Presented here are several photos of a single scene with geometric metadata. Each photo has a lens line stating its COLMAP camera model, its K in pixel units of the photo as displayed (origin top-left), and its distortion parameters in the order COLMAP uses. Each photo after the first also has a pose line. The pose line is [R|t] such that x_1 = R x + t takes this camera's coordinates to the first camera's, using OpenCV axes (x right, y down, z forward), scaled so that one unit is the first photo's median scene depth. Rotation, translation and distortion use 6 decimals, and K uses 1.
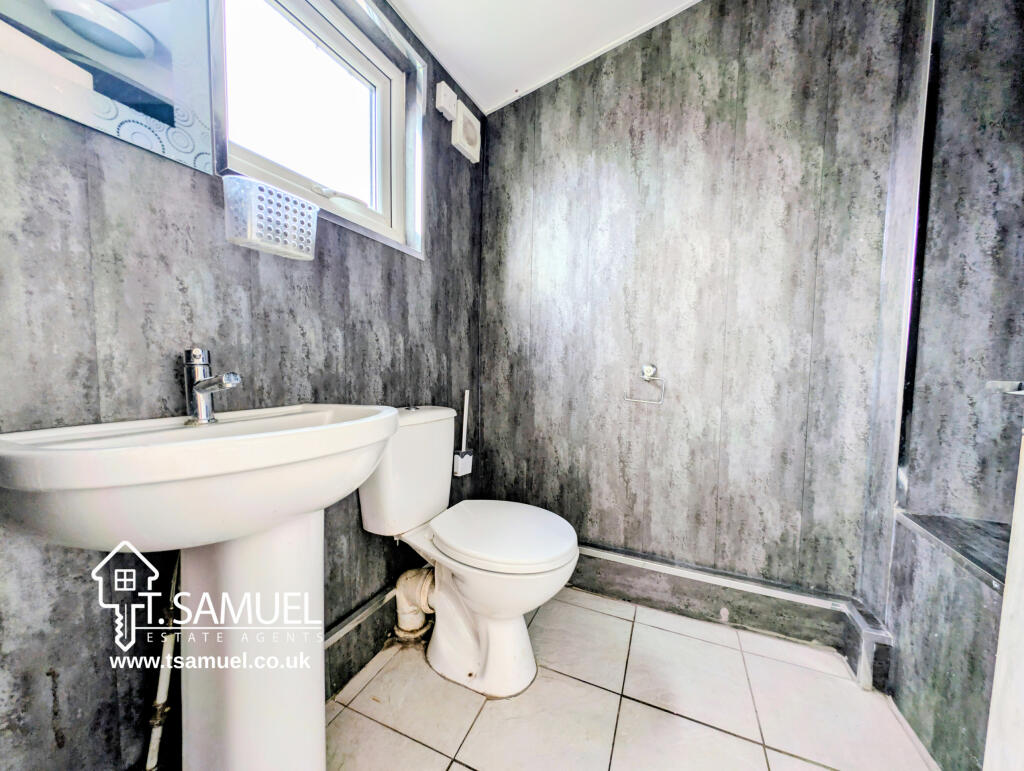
lens RADIAL K [[369.2, 0, 514.5], [0, 369.2, 385.1], [0, 0, 1]] dist [0.002181, -0.000075]
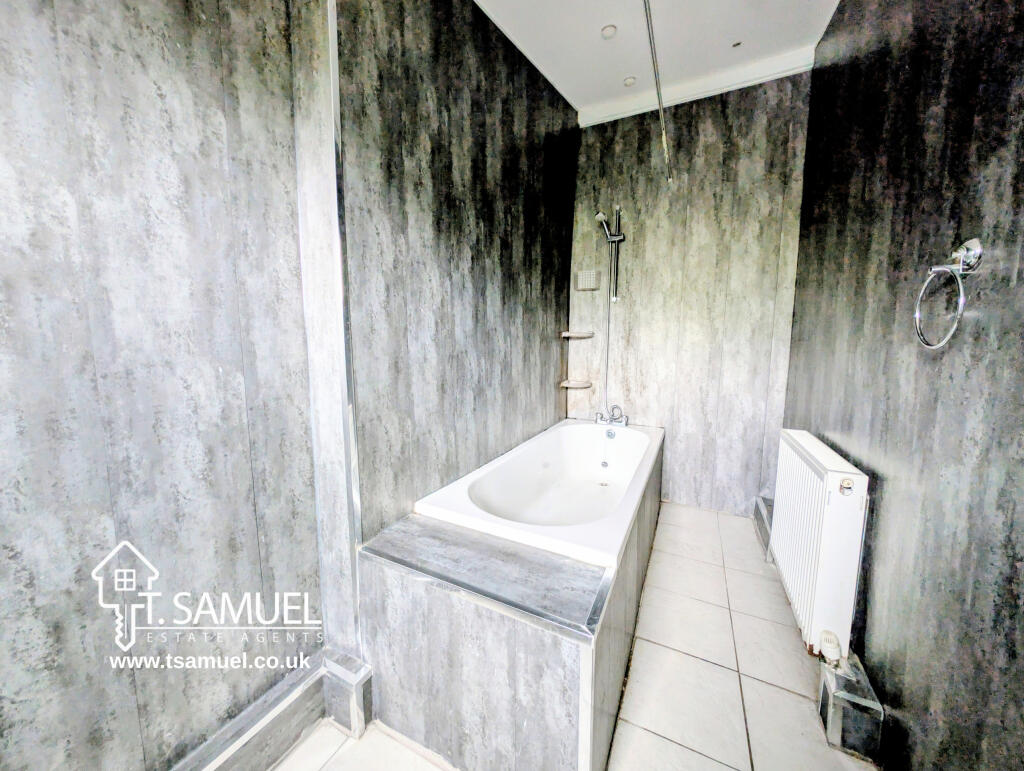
lens RADIAL K [[369.2, 0, 510.8], [0, 369.2, 386.4], [0, 0, 1]] dist [0.002181, -0.000075]
pose [[0.057069, -0.123539, 0.990697, 0.102424], [0.058523, 0.991022, 0.120208, -0.196781], [-0.996653, 0.051119, 0.063786, 0.478571]]
